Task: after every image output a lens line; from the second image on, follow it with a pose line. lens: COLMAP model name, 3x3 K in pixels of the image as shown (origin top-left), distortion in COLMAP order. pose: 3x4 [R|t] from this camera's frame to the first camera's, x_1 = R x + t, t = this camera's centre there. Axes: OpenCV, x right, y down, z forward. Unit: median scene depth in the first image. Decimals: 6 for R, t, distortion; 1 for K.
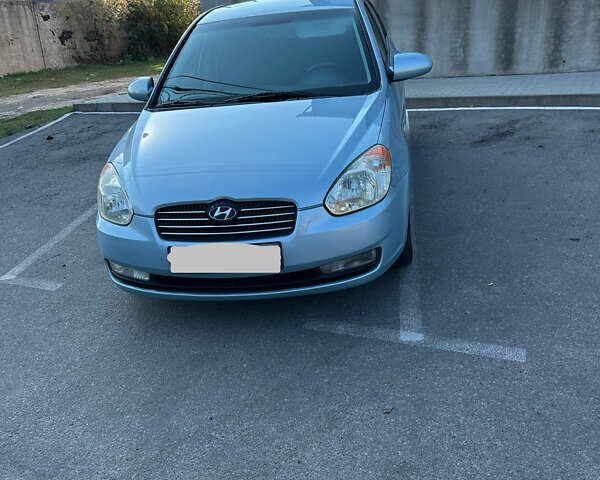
lens RADIAL K [[609.5, 0, 300.0], [0, 609.5, 240.0], [0, 0, 1]] dist [0.163399, -0.394069]
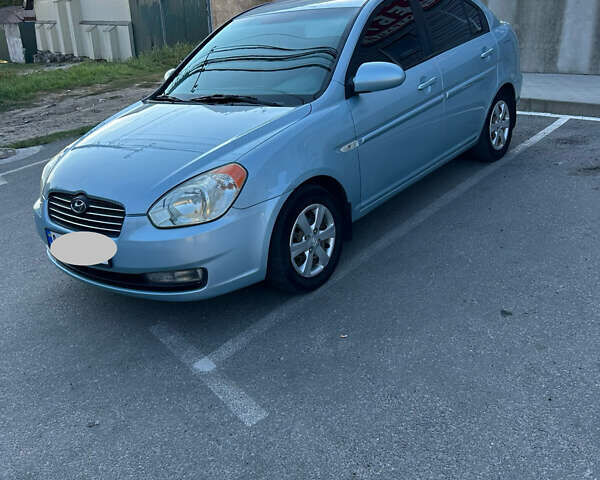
lens RADIAL K [[609.5, 0, 300.0], [0, 609.5, 240.0], [0, 0, 1]] dist [0.163399, -0.394069]
pose [[0.853594, 0.194840, -0.483130, 0.744502], [-0.172865, 0.980813, 0.090132, -0.149957], [0.491422, 0.006580, 0.870897, 0.235060]]
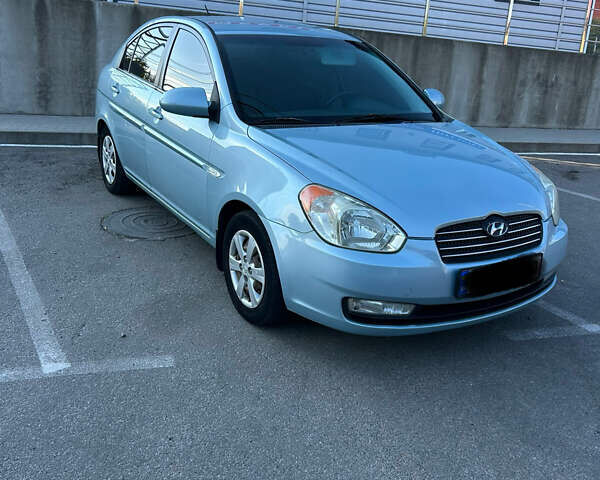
lens RADIAL K [[609.5, 0, 300.0], [0, 609.5, 240.0], [0, 0, 1]] dist [0.163399, -0.394069]
pose [[0.762035, -0.063606, 0.644404, -0.983460], [0.118416, 0.992071, -0.042110, -0.022132], [-0.636616, 0.108397, 0.763525, 0.452489]]
